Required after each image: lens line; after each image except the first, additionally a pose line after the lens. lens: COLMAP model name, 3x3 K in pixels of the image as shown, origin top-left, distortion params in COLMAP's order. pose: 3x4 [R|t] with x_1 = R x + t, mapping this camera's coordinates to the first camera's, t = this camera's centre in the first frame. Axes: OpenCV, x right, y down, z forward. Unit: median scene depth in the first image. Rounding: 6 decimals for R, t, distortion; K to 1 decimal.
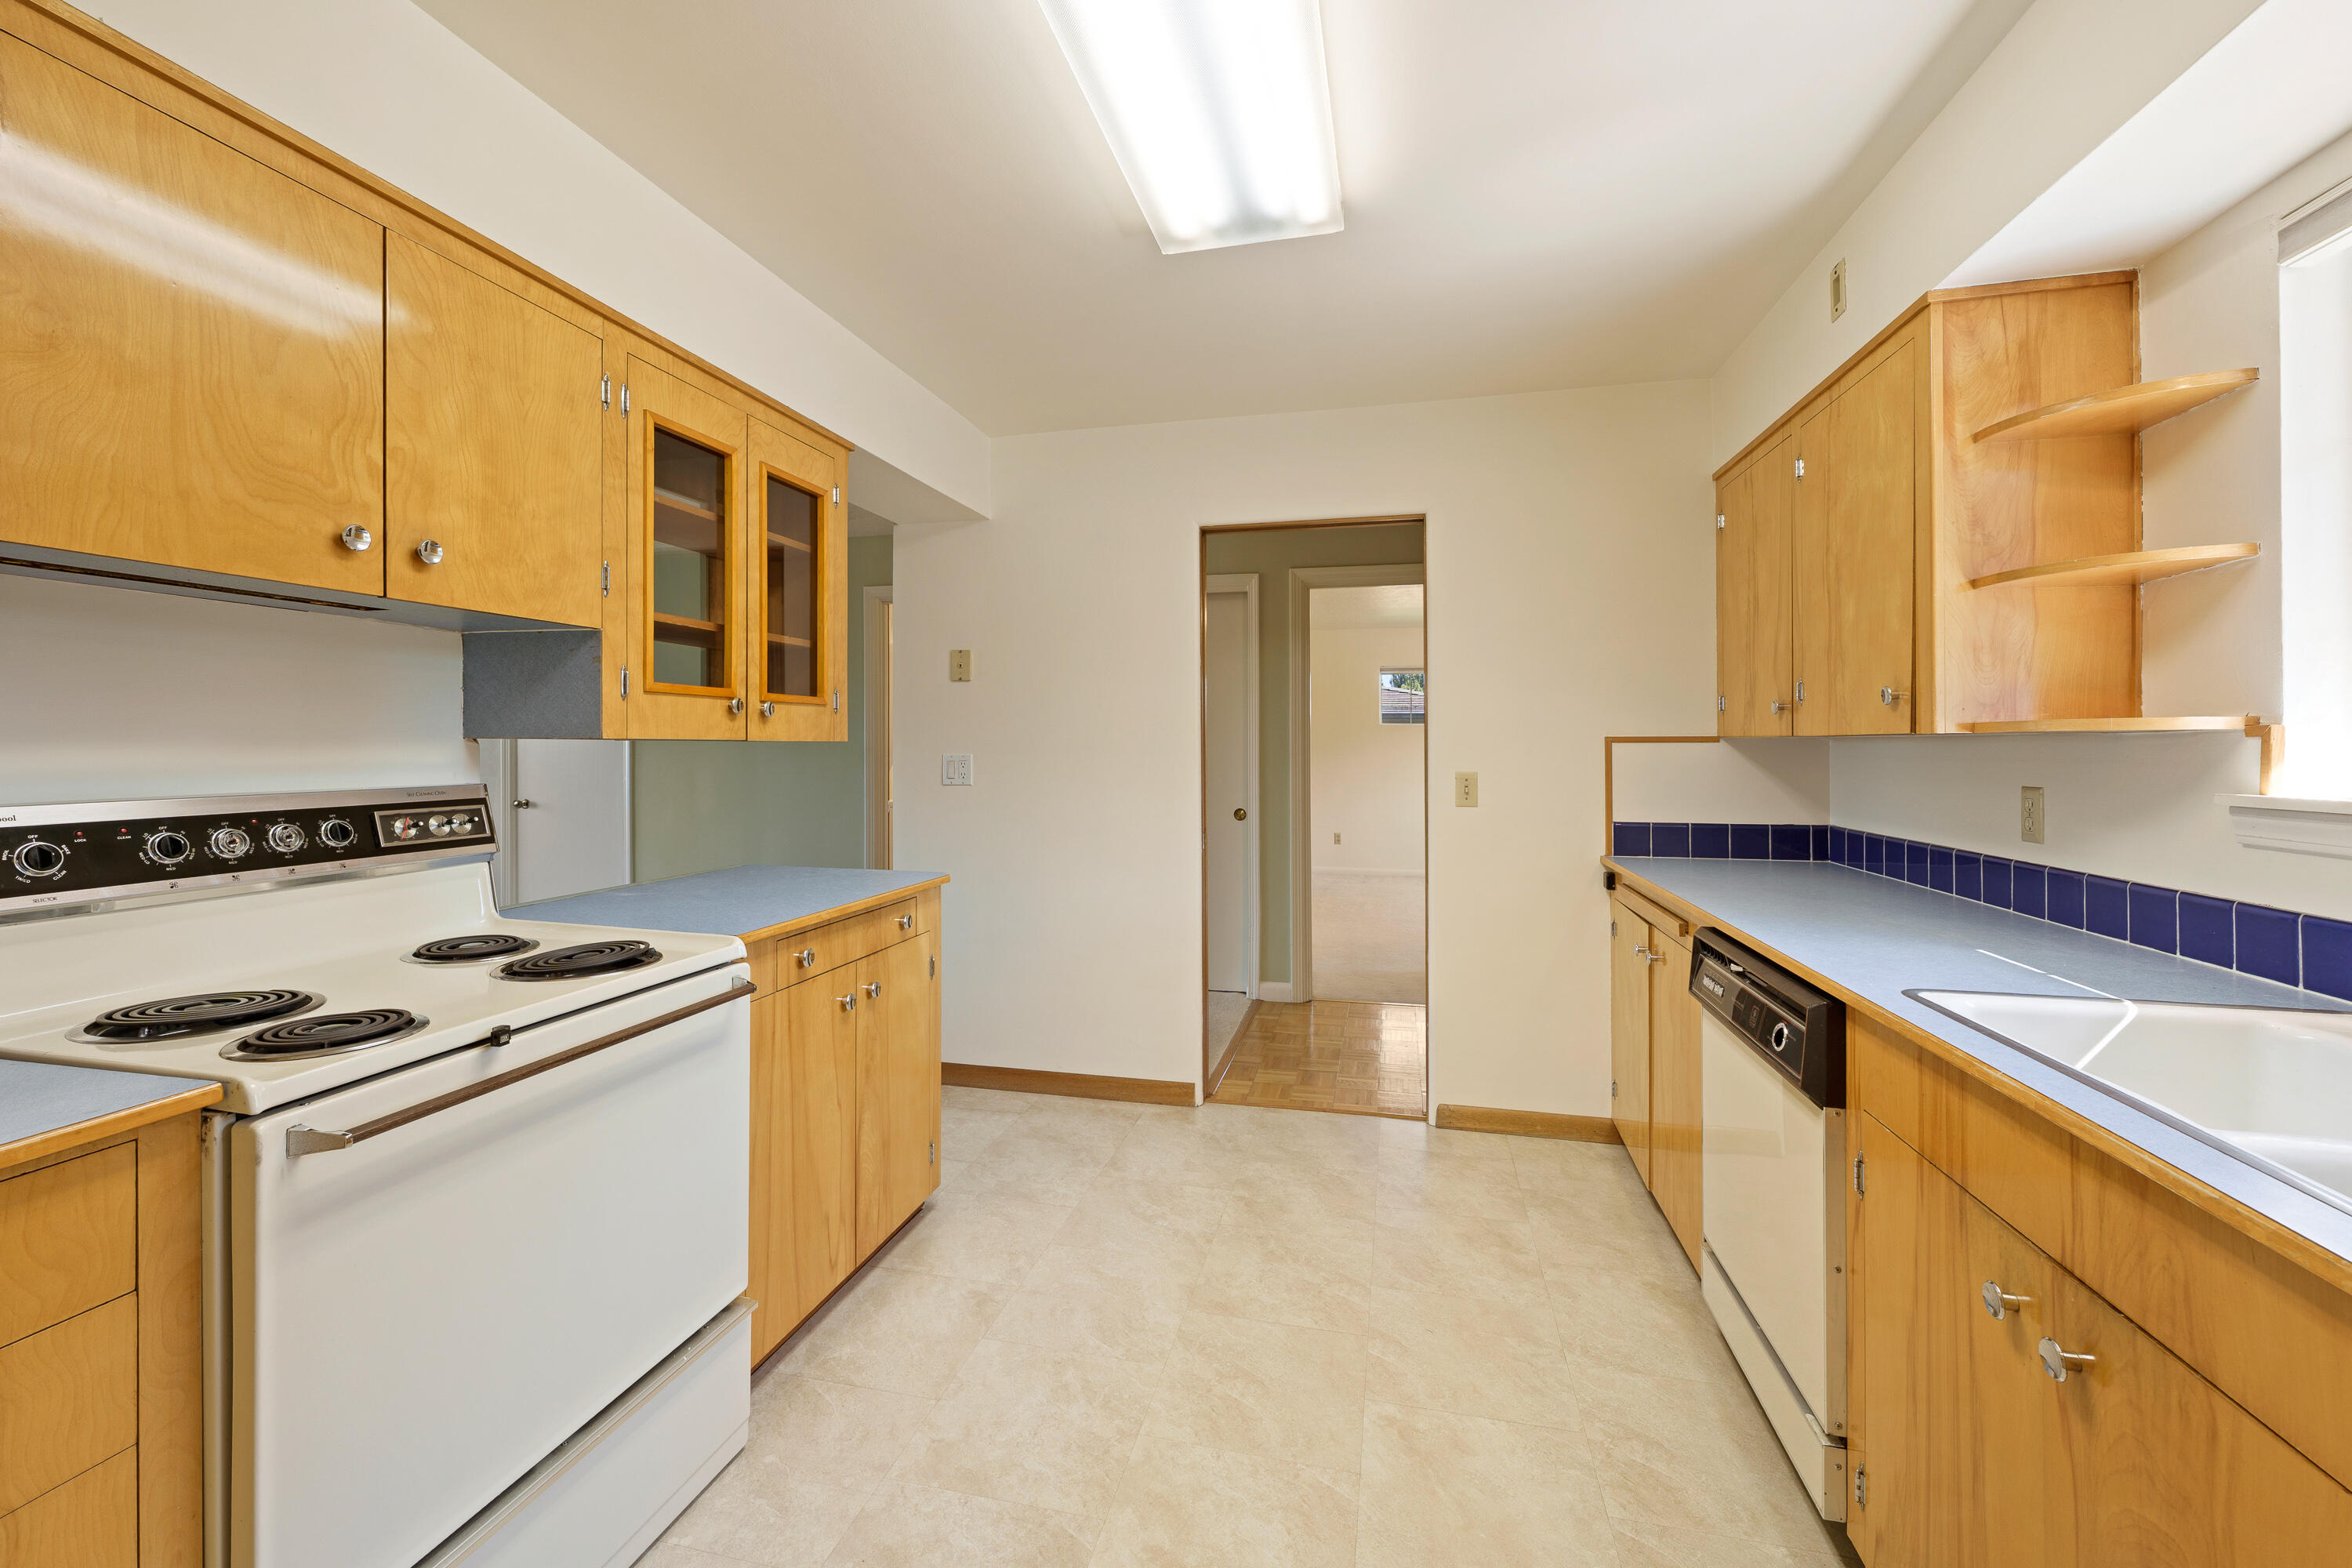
lens RADIAL K [[962.3, 0, 1174.2], [0, 962.3, 716.0], [0, 0, 1]] dist [-0.001090, -0.000155]
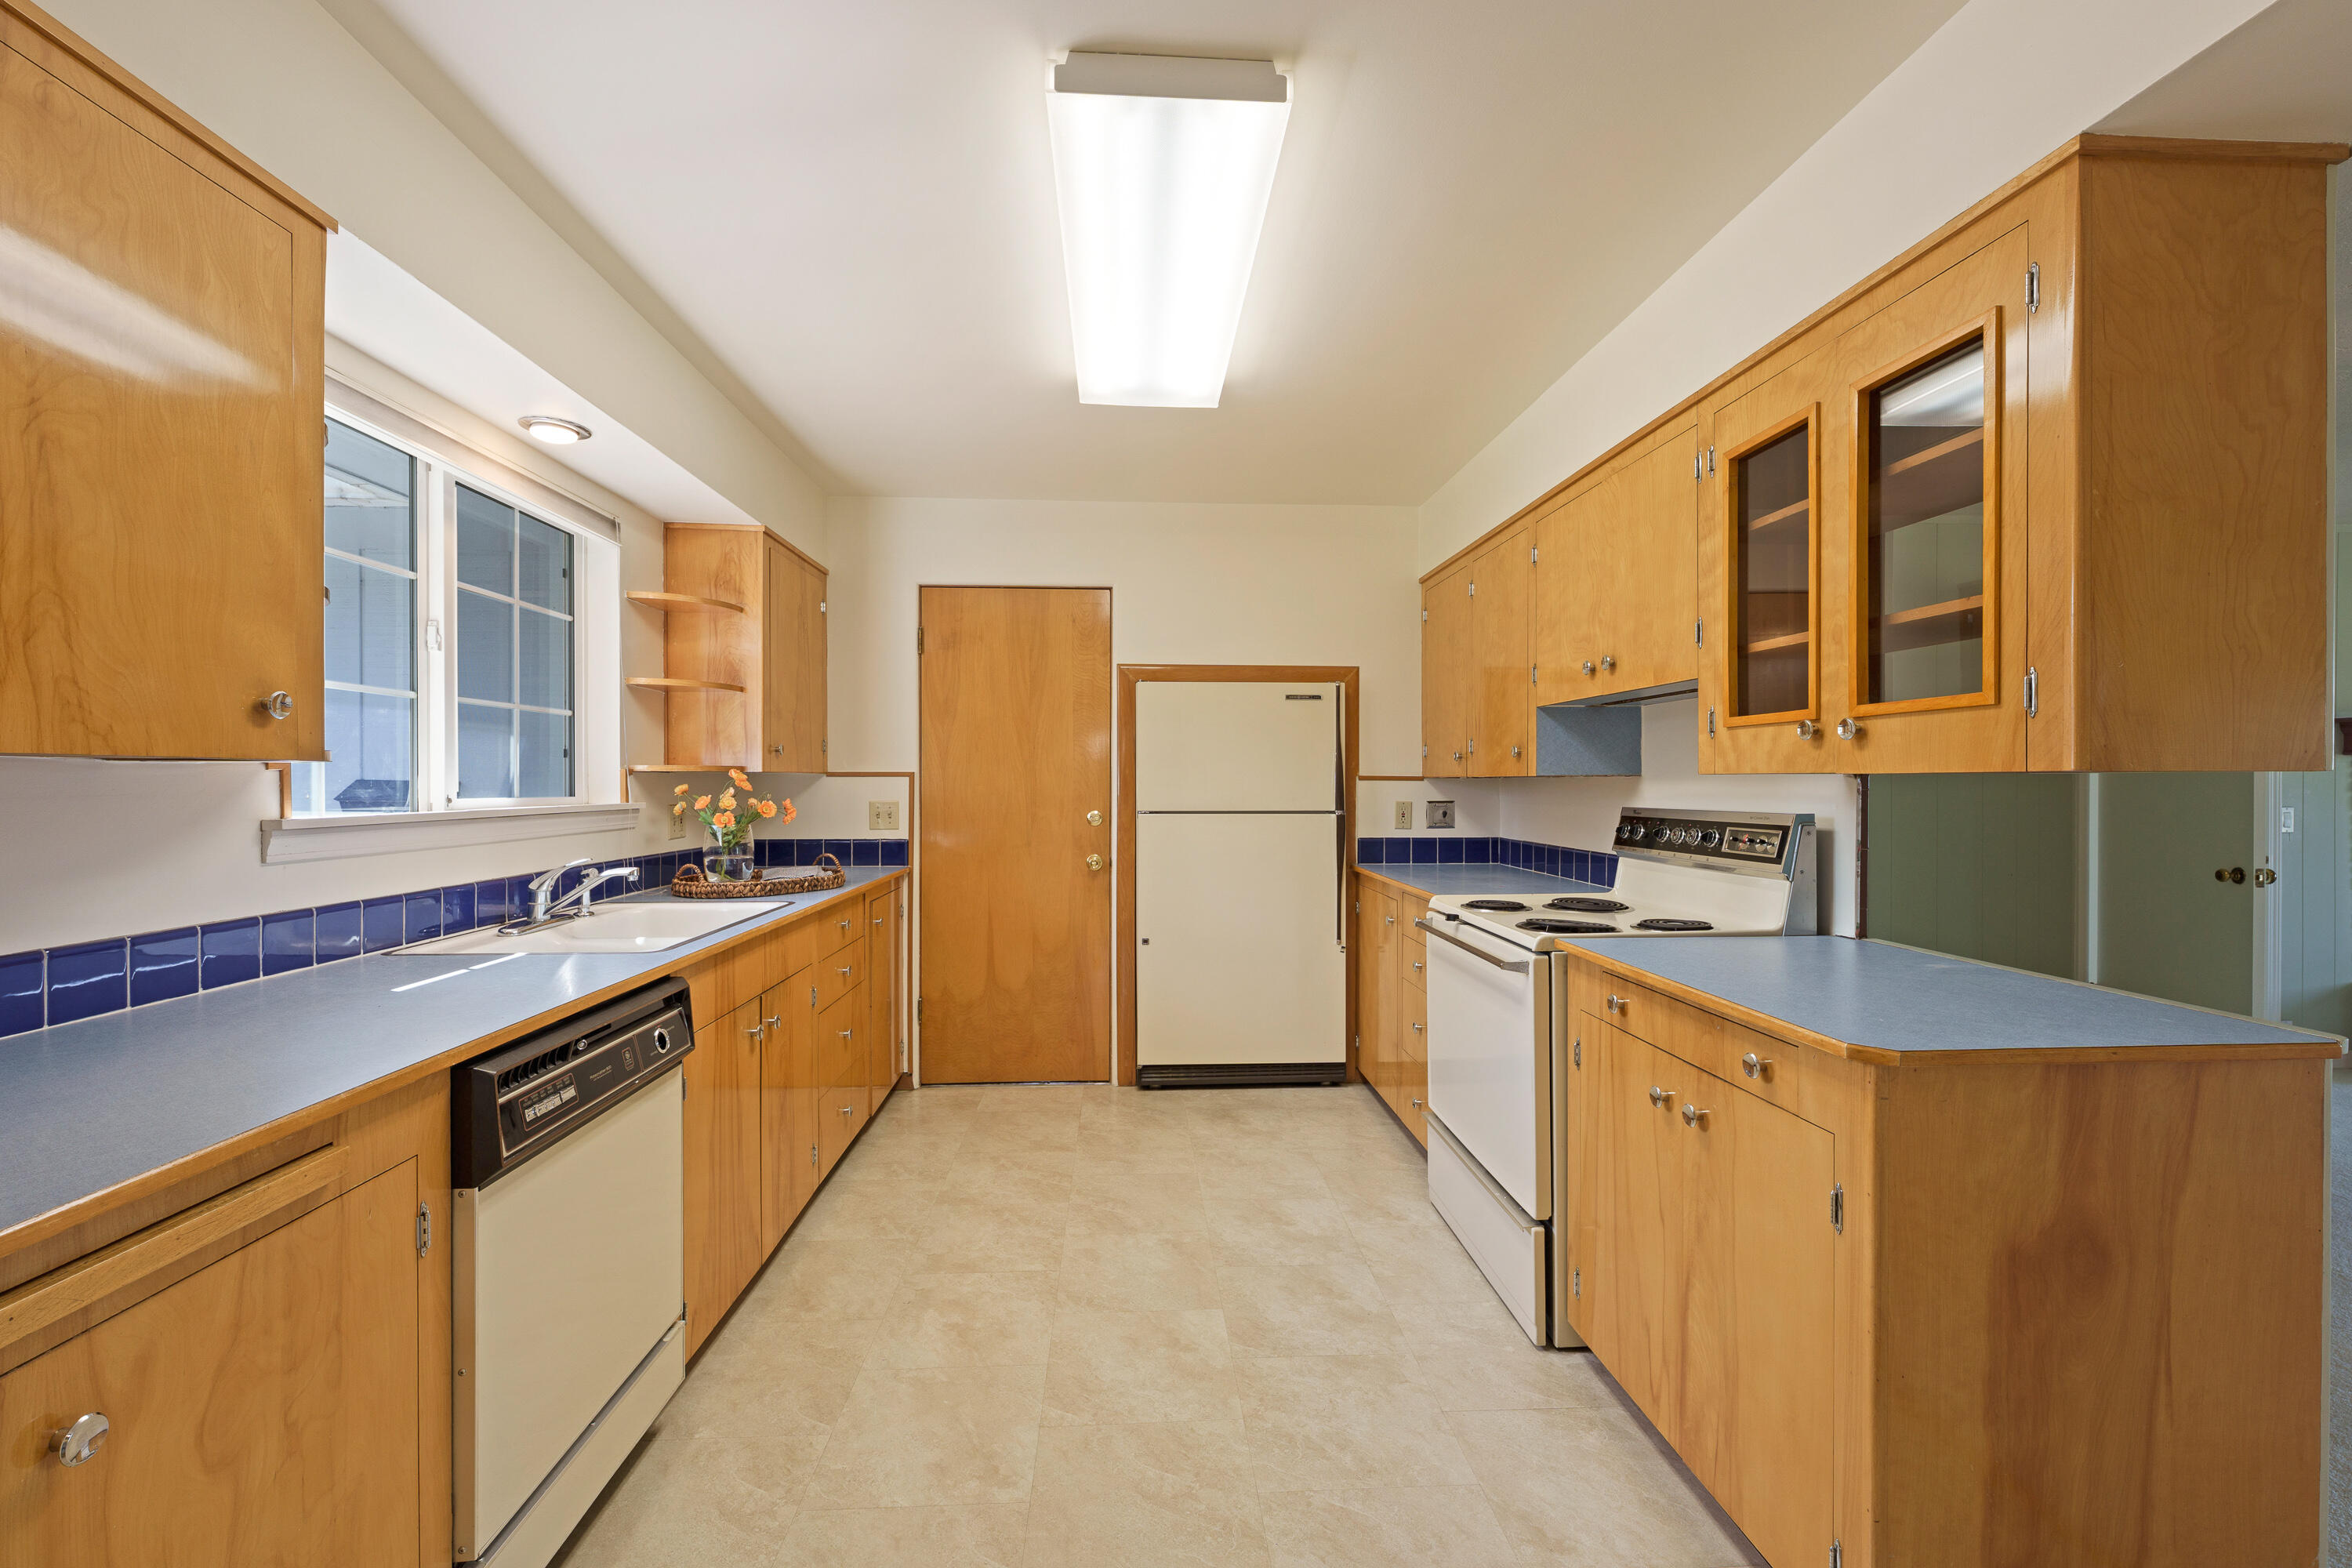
lens RADIAL K [[957.0, 0, 1176.0], [0, 957.0, 784.0], [0, 0, 1]] dist [0.000634, 0.000005]
pose [[-0.958544, -0.000948, -0.284944, 0.332946], [0.007028, 0.999612, -0.026968, 0.063957], [0.284859, -0.027853, -0.958165, 1.977140]]
